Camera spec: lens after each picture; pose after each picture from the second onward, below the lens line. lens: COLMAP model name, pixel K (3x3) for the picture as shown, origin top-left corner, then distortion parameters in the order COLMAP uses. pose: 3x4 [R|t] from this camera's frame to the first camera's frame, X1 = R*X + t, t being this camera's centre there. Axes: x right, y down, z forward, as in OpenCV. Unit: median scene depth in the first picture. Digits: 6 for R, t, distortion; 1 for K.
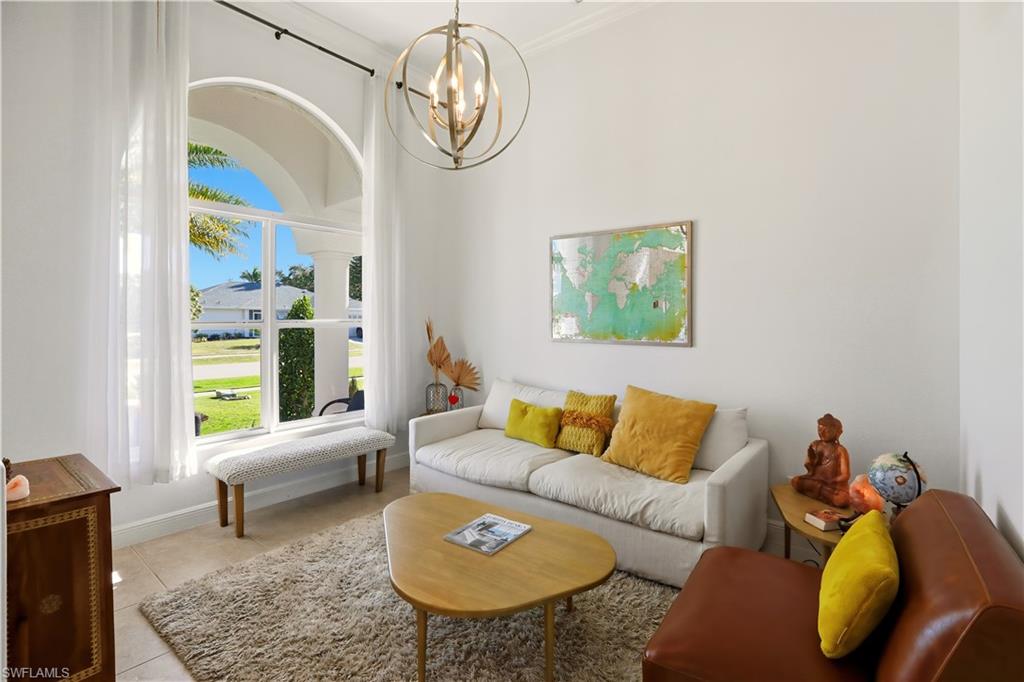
lens RADIAL K [[477.6, 0, 512.0], [0, 477.6, 341.0], [0, 0, 1]] dist [-0.018735, 0.000765]
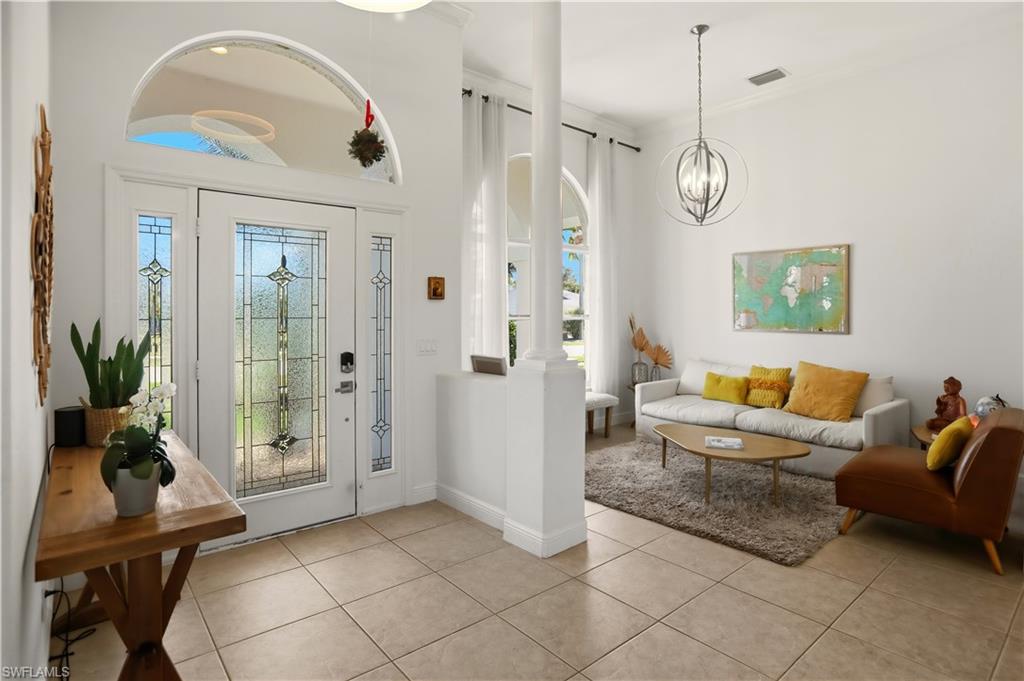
lens RADIAL K [[527.8, 0, 530.8], [0, 527.8, 329.9], [0, 0, 1]] dist [0.001105, 0.016032]
pose [[0.988405, 0.002235, -0.151826, -0.312611], [-0.004200, 0.999912, -0.012622, 0.023137], [0.151785, 0.013114, 0.988327, -0.684182]]
